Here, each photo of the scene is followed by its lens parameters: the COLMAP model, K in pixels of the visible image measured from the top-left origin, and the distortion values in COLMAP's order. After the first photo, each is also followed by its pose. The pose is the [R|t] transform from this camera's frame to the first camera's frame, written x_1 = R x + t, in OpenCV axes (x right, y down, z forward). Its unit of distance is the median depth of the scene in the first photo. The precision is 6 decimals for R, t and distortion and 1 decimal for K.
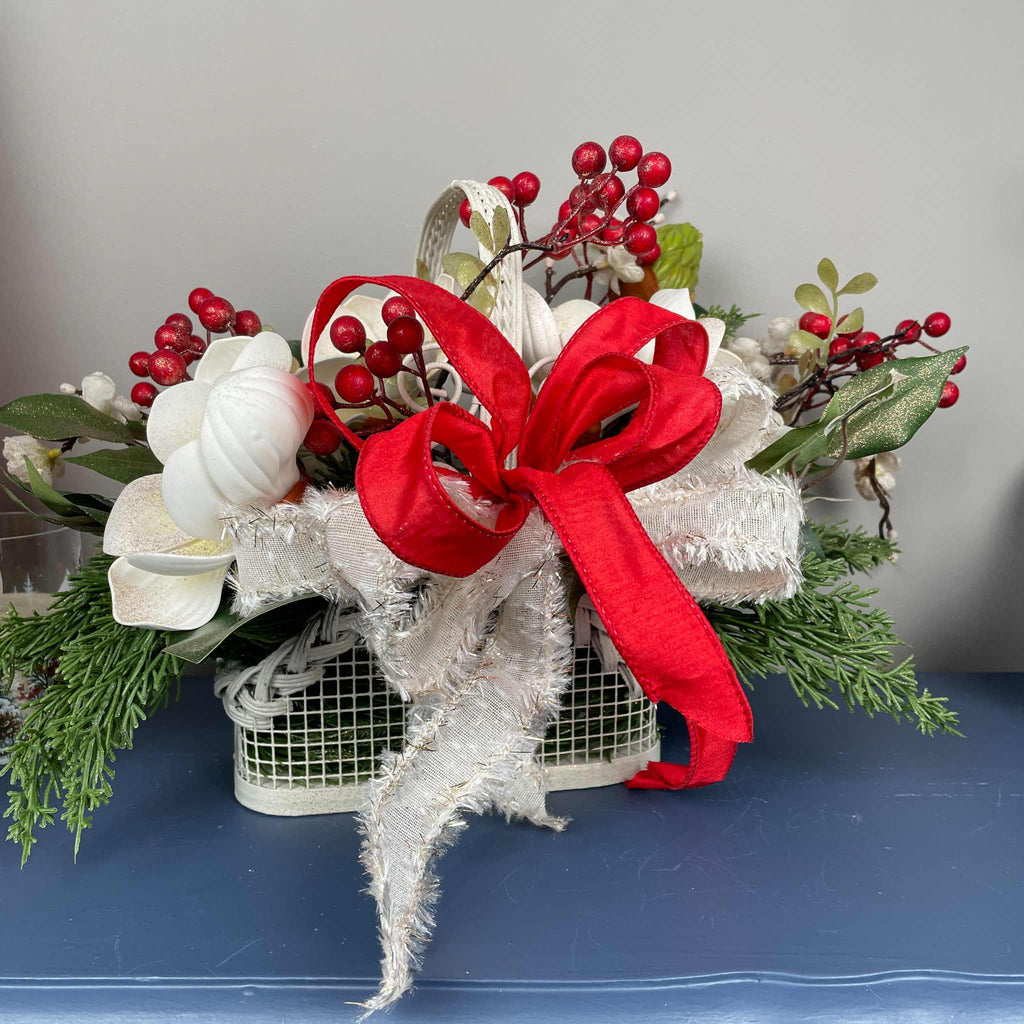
lens RADIAL K [[970.8, 0, 513.2], [0, 970.8, 568.9], [0, 0, 1]] dist [0.103966, -0.197797]
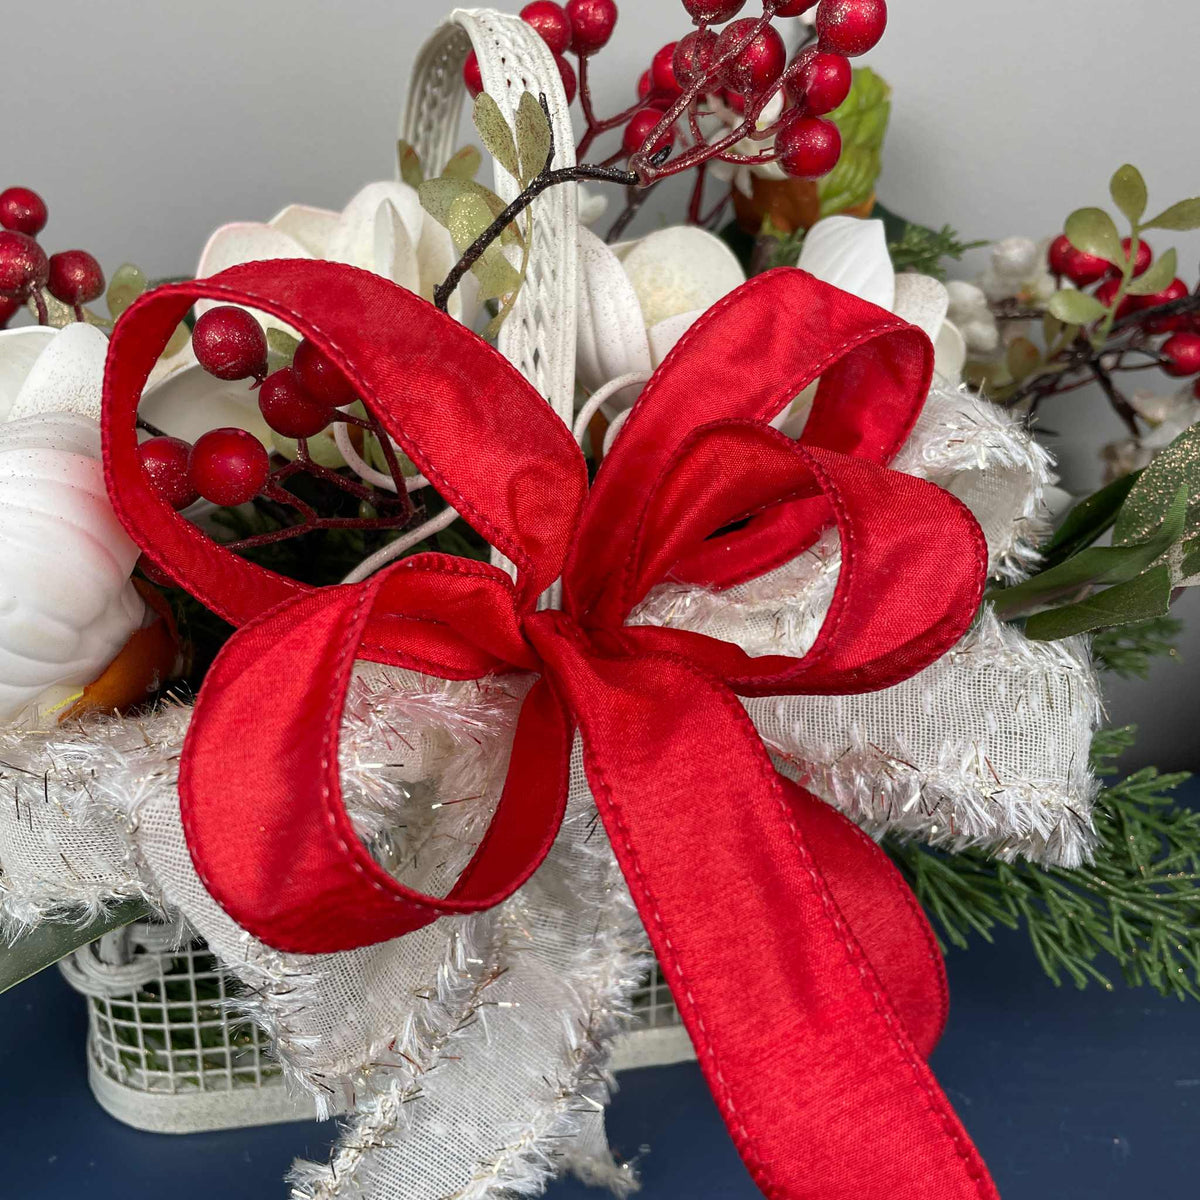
lens RADIAL K [[1172.5, 0, 590.0], [0, 1172.5, 593.8], [0, 0, 1]] dist [0.064669, -0.101855]
pose [[0.999816, 0.017951, 0.006796, 0.015181], [-0.018696, 0.990931, 0.133065, -0.187861], [-0.004346, -0.133168, 0.991084, 0.360838]]
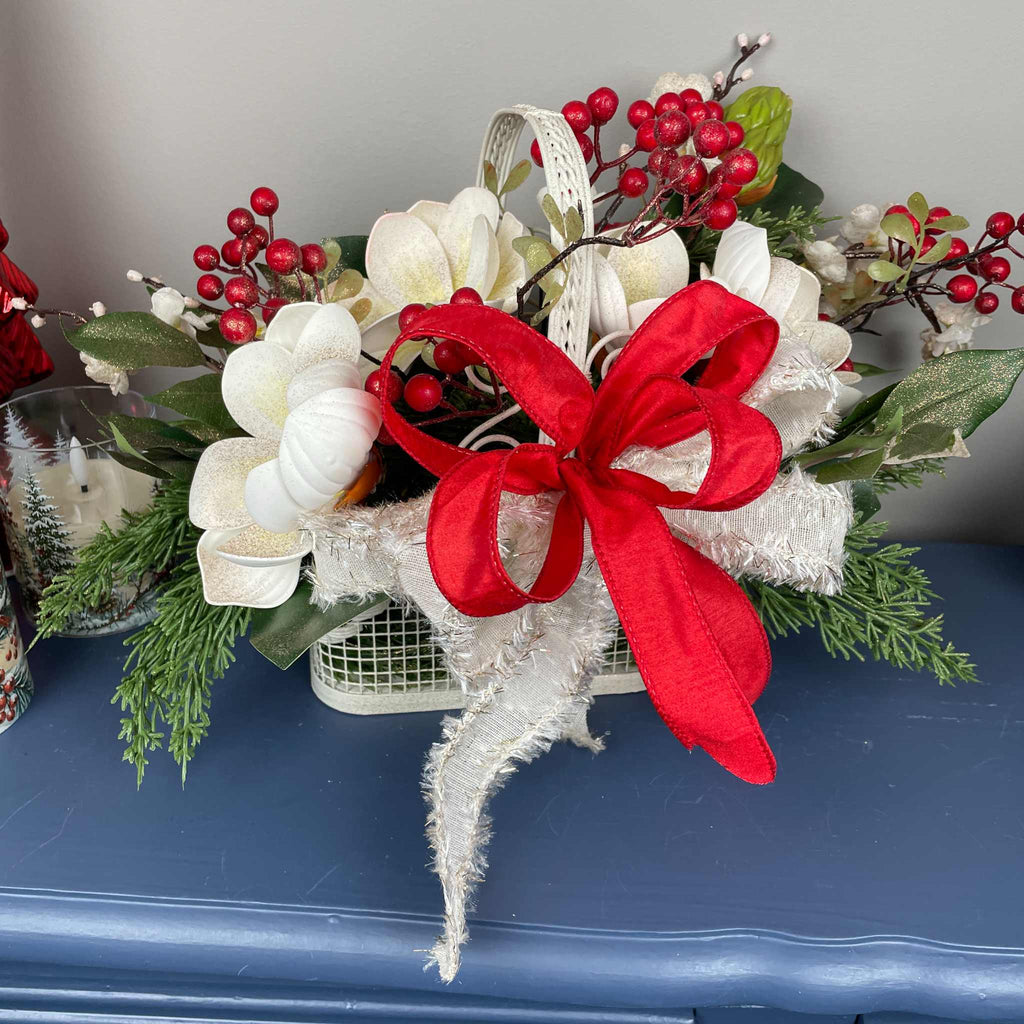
lens RADIAL K [[964.2, 0, 512.0], [0, 964.2, 512.0], [0, 0, 1]] dist [0.102194, -0.192444]
pose [[0.997902, 0.048438, -0.042950, -0.017454], [-0.034432, 0.958948, 0.281485, -0.322303], [0.054821, -0.279415, 0.958604, -0.003005]]
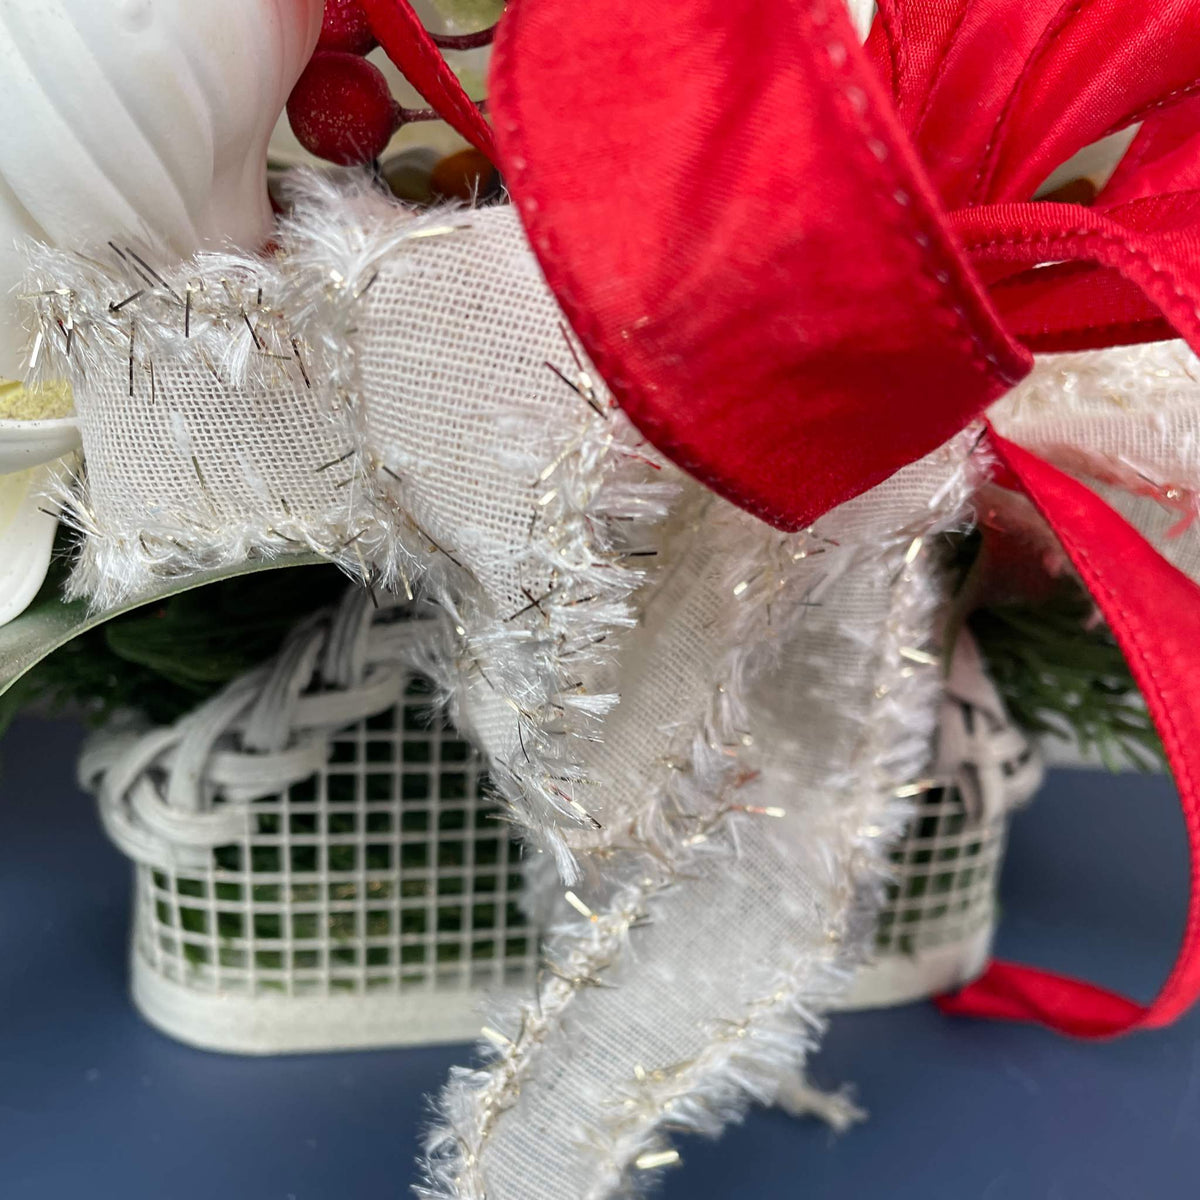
lens RADIAL K [[1200.4, 0, 605.0], [0, 1200.4, 797.0], [0, 0, 1]] dist [0.076451, -0.141869]
pose [[0.997230, 0.054870, 0.050217, -0.103826], [-0.063076, 0.981646, 0.179979, 0.021988], [-0.039420, -0.182648, 0.982388, 0.494318]]
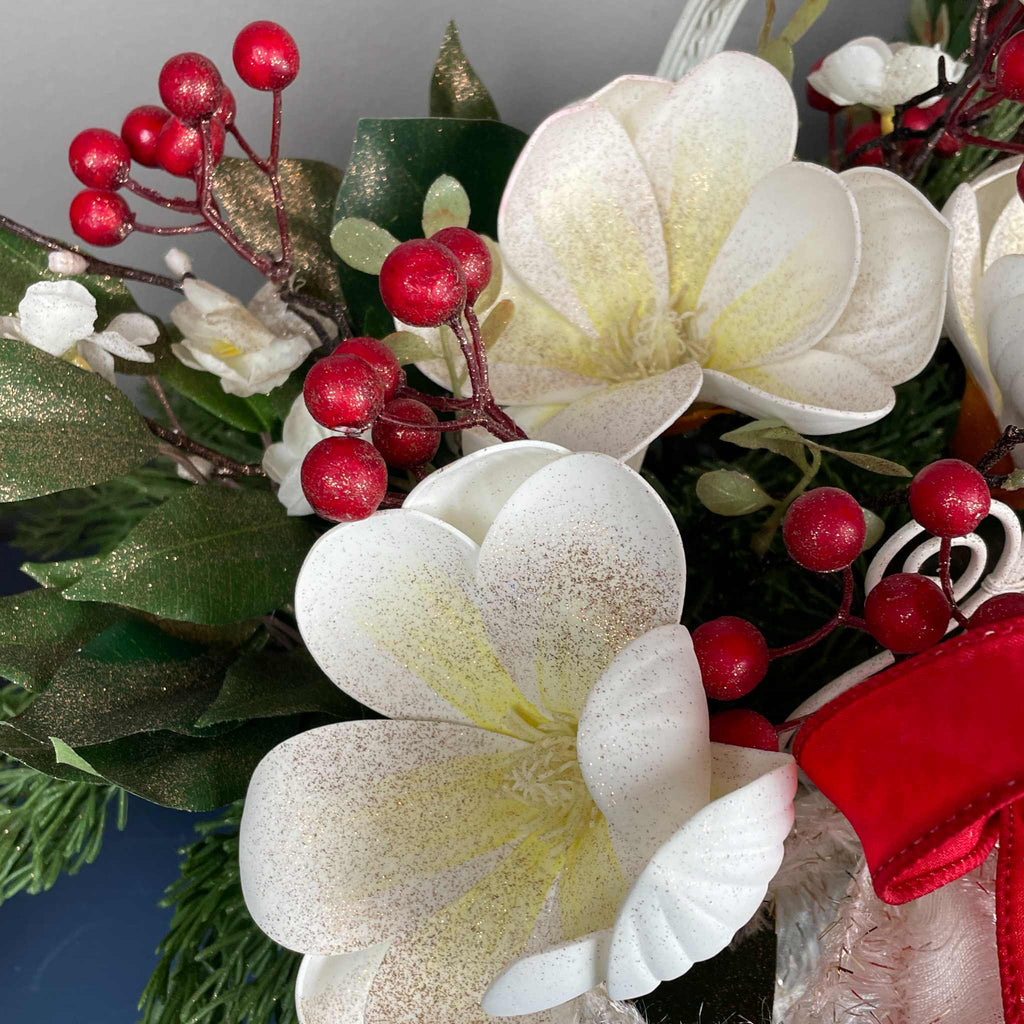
lens RADIAL K [[1272.4, 0, 515.3], [0, 1272.4, 531.9], [0, 0, 1]] dist [0.076248, -0.023472]
pose [[0.974704, 0.015112, 0.222986, -0.414498], [-0.130152, 0.849464, 0.511342, -0.491369], [-0.181691, -0.527430, 0.829943, 0.529625]]
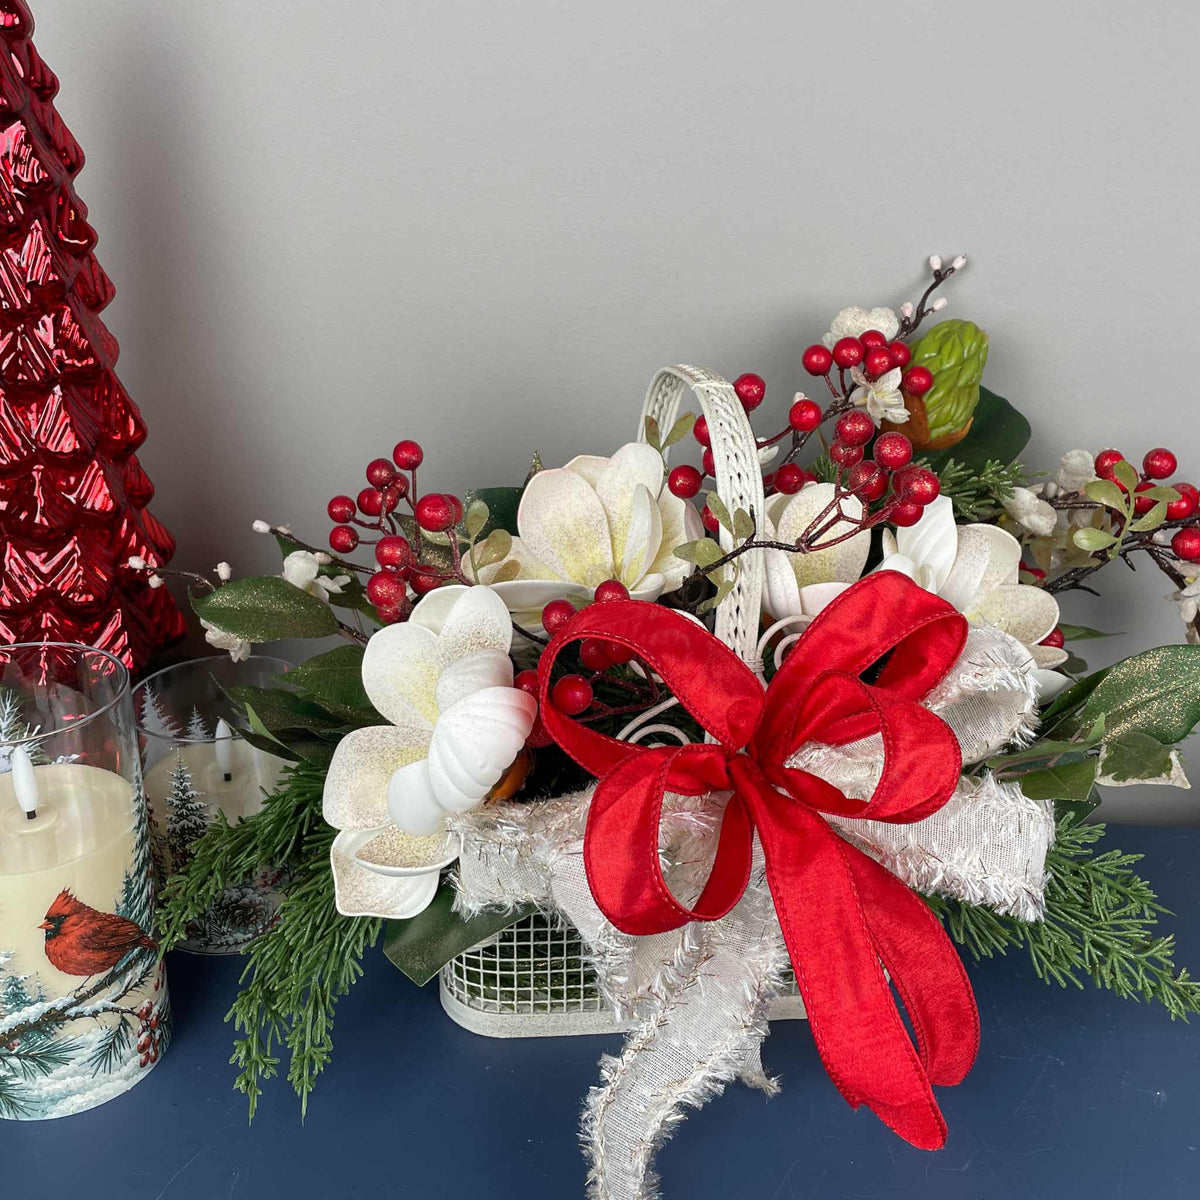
lens RADIAL K [[1281.0, 0, 615.4], [0, 1281.0, 560.9], [0, 0, 1]] dist [0.024384, 0.004919]
pose [[0.994600, 0.050127, -0.090878, -0.019196], [-0.035137, 0.986554, 0.159617, -0.464730], [0.097657, -0.155562, 0.982987, -0.191977]]
